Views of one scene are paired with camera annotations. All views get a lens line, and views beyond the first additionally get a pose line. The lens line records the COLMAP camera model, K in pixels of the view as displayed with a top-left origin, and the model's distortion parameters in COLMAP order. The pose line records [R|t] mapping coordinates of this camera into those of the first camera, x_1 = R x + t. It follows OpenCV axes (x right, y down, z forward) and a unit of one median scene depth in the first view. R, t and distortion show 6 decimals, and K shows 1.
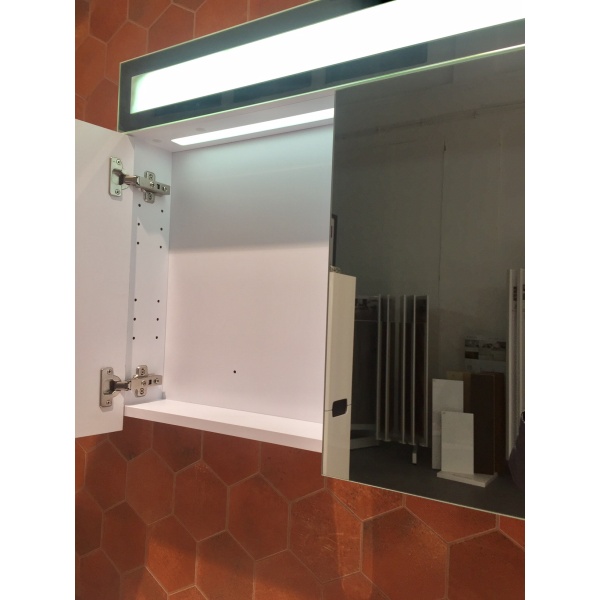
lens RADIAL K [[513.3, 0, 296.9], [0, 513.3, 287.8], [0, 0, 1]] dist [0.037932, -0.062176]
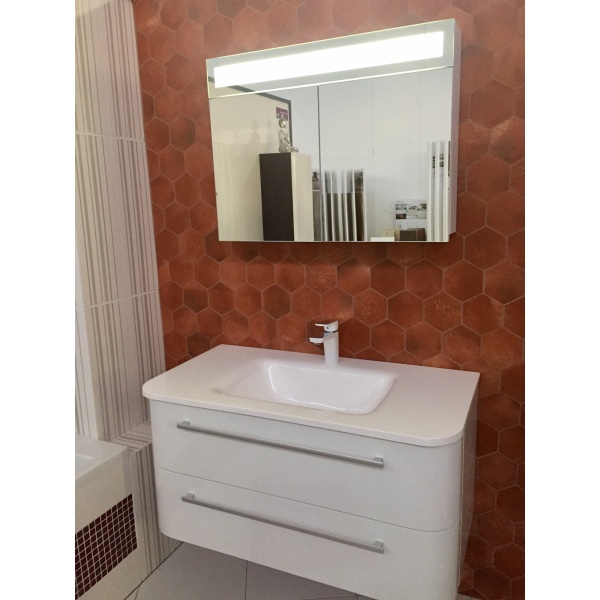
lens RADIAL K [[513.3, 0, 296.9], [0, 513.3, 287.8], [0, 0, 1]] dist [0.037932, -0.062176]
pose [[0.990952, -0.086617, 0.102527, -0.046638], [0.060746, 0.970610, 0.232866, -0.004049], [-0.119684, -0.224531, 0.967089, -0.197920]]
